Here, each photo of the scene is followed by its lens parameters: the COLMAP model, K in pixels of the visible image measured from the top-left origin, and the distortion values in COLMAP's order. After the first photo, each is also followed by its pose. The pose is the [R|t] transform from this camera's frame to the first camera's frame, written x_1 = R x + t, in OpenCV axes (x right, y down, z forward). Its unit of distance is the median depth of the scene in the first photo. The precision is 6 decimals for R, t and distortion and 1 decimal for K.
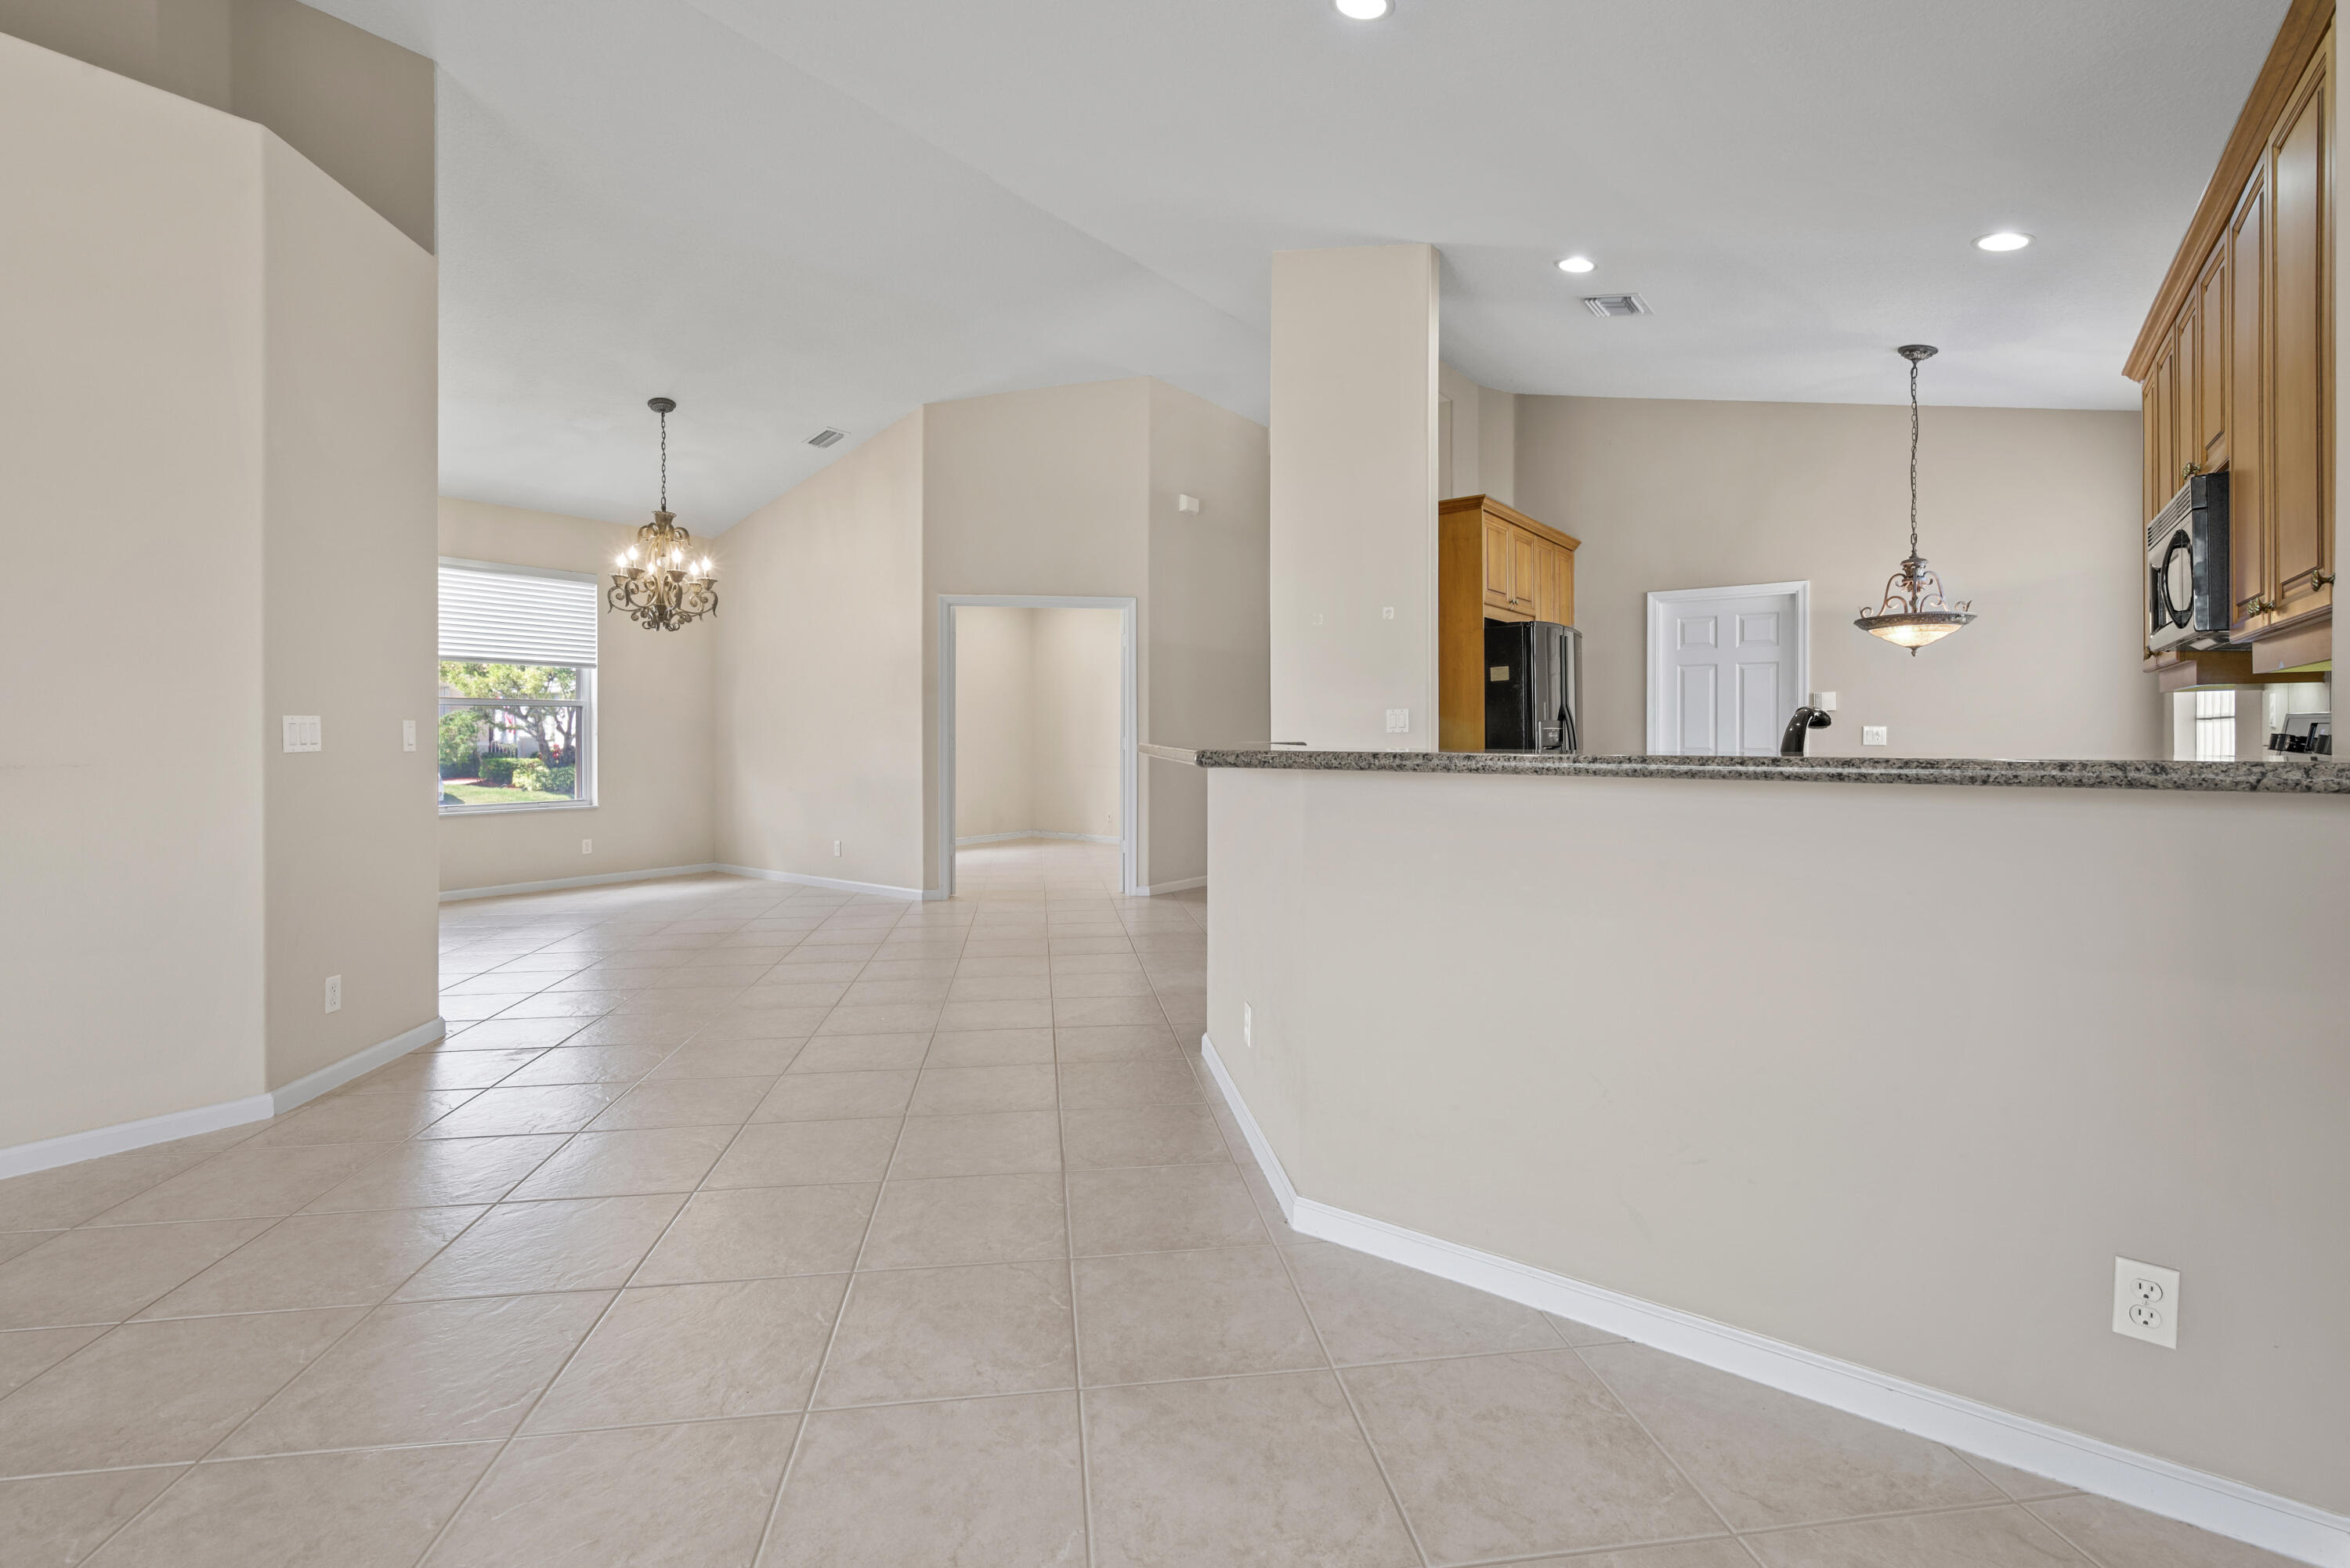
lens RADIAL K [[1031.9, 0, 1172.0], [0, 1031.9, 770.5], [0, 0, 1]] dist [0.007376, -0.001642]
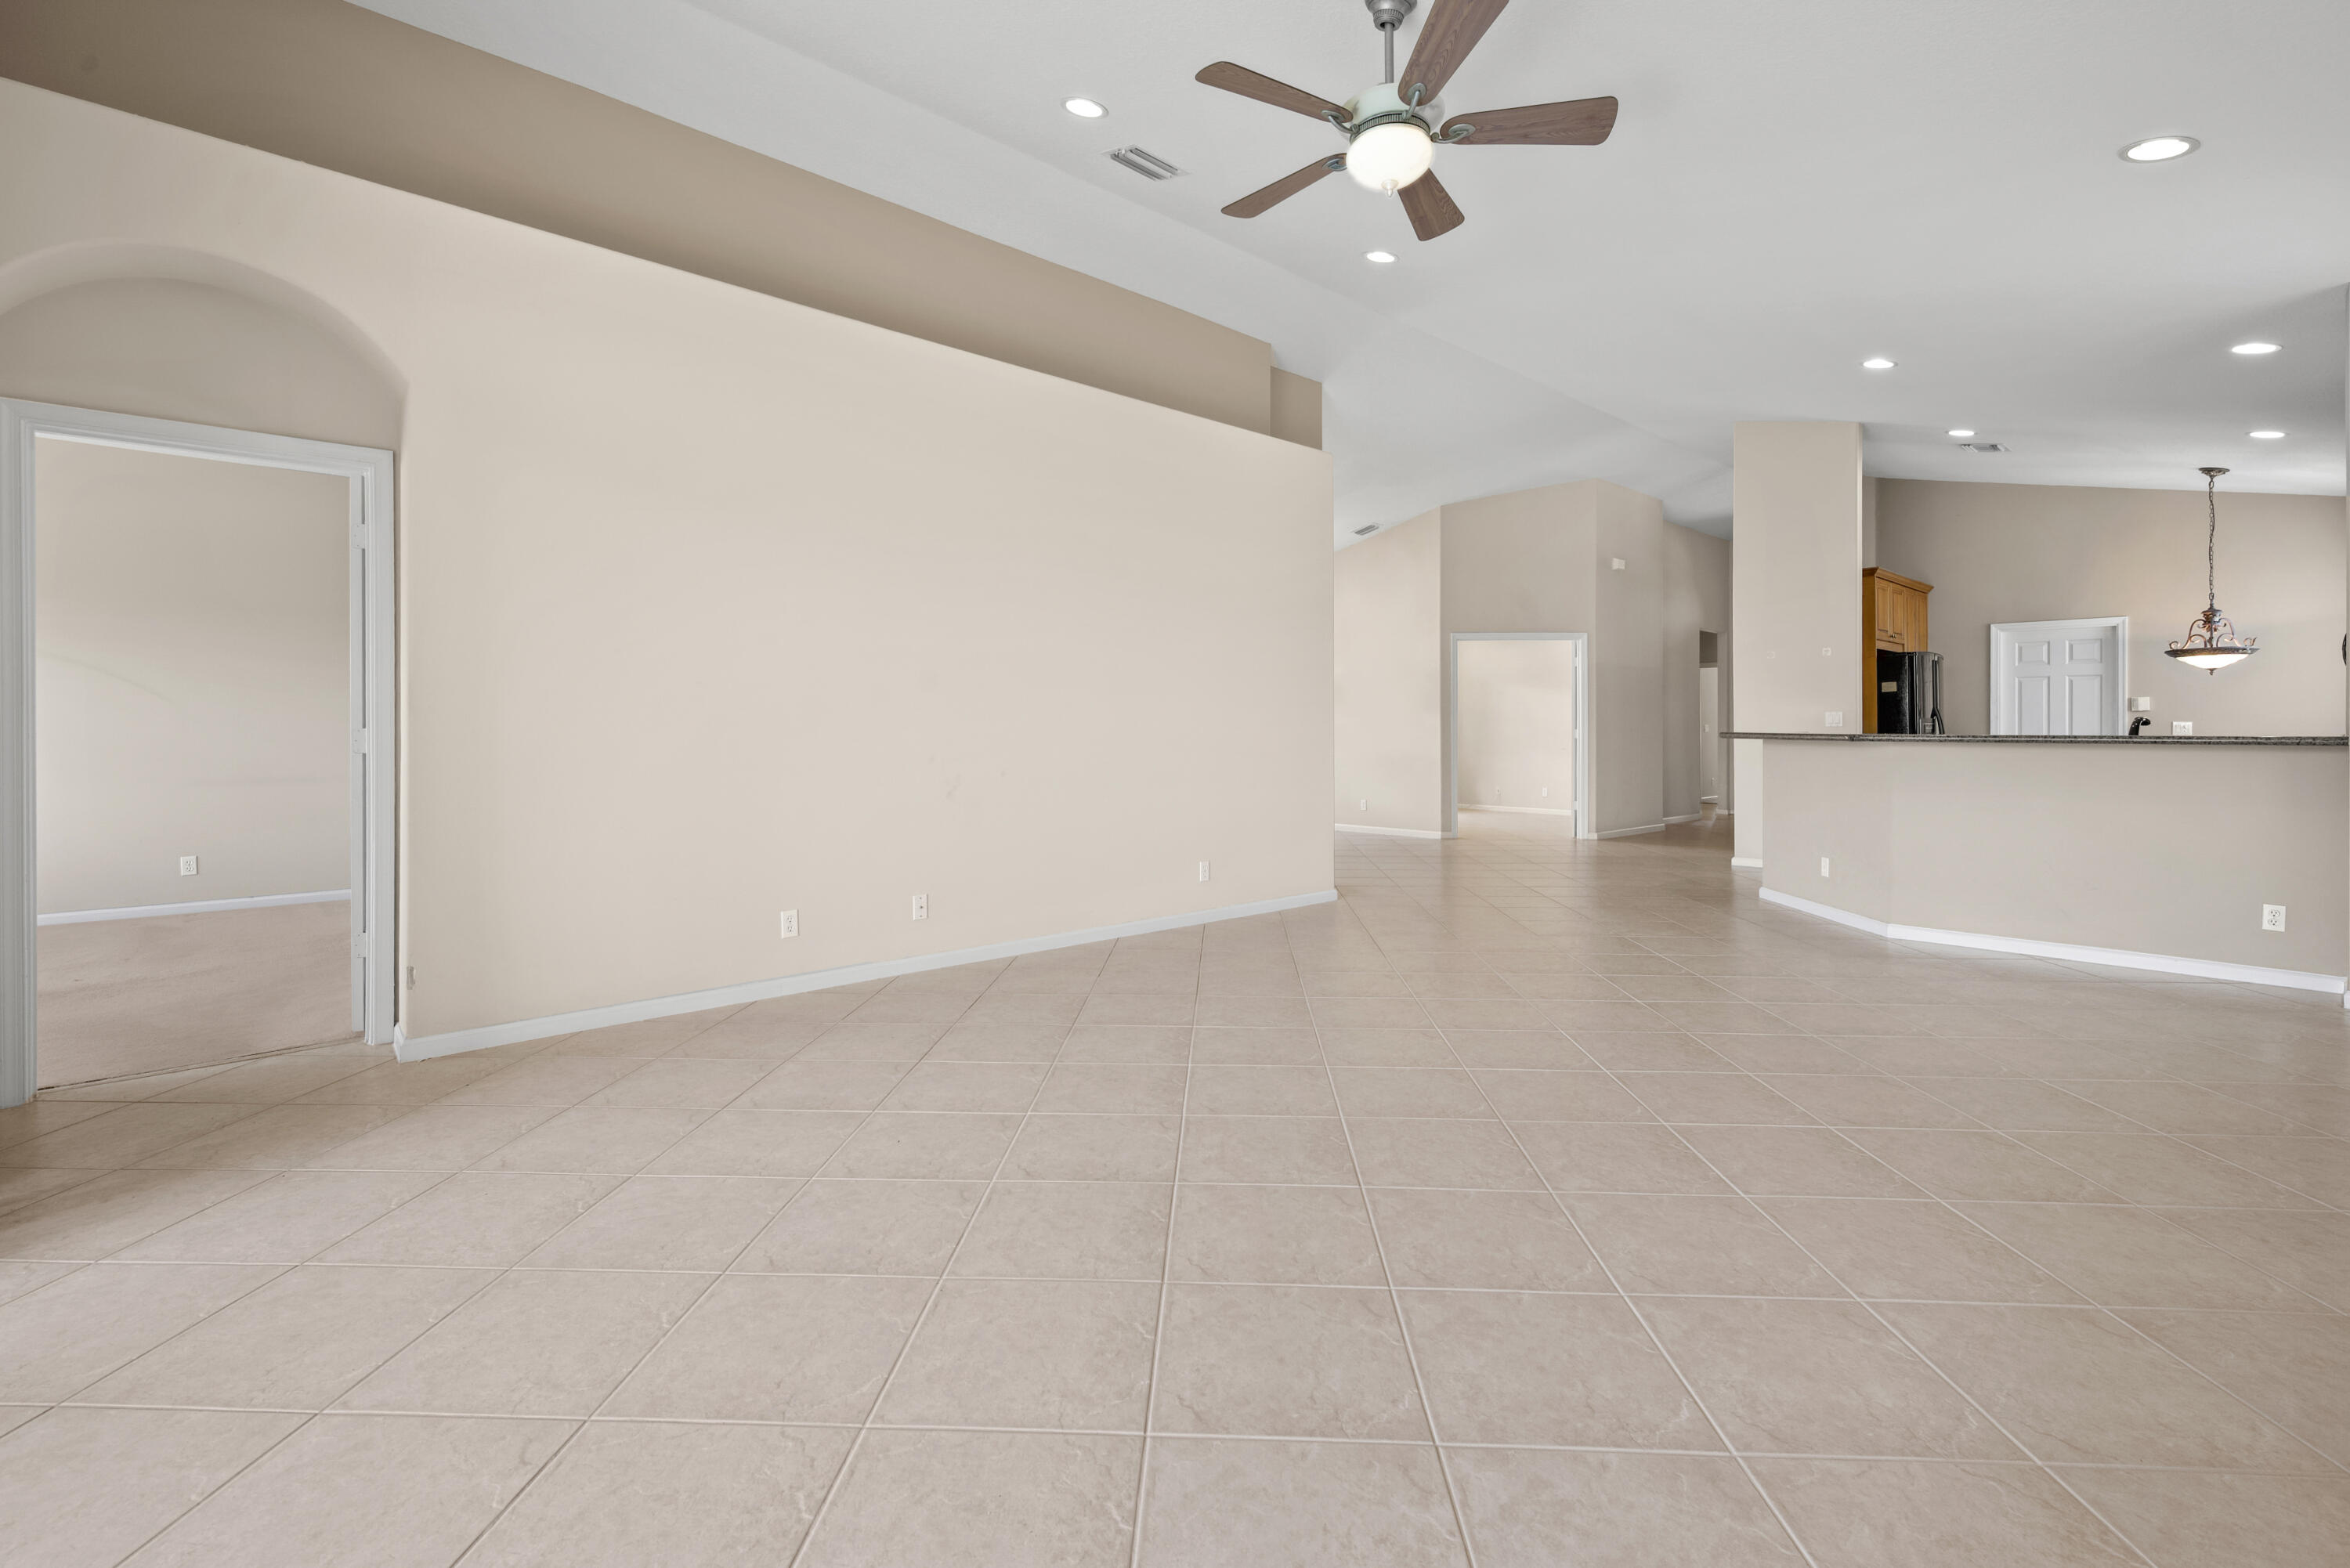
lens RADIAL K [[1031.9, 0, 1166.8], [0, 1031.9, 759.9], [0, 0, 1]] dist [0.007376, -0.001642]
pose [[0.982882, 0.004913, -0.184171, -0.389645], [-0.005472, 0.999982, -0.002524, 0.019428], [0.184155, 0.003488, 0.982891, -0.597715]]
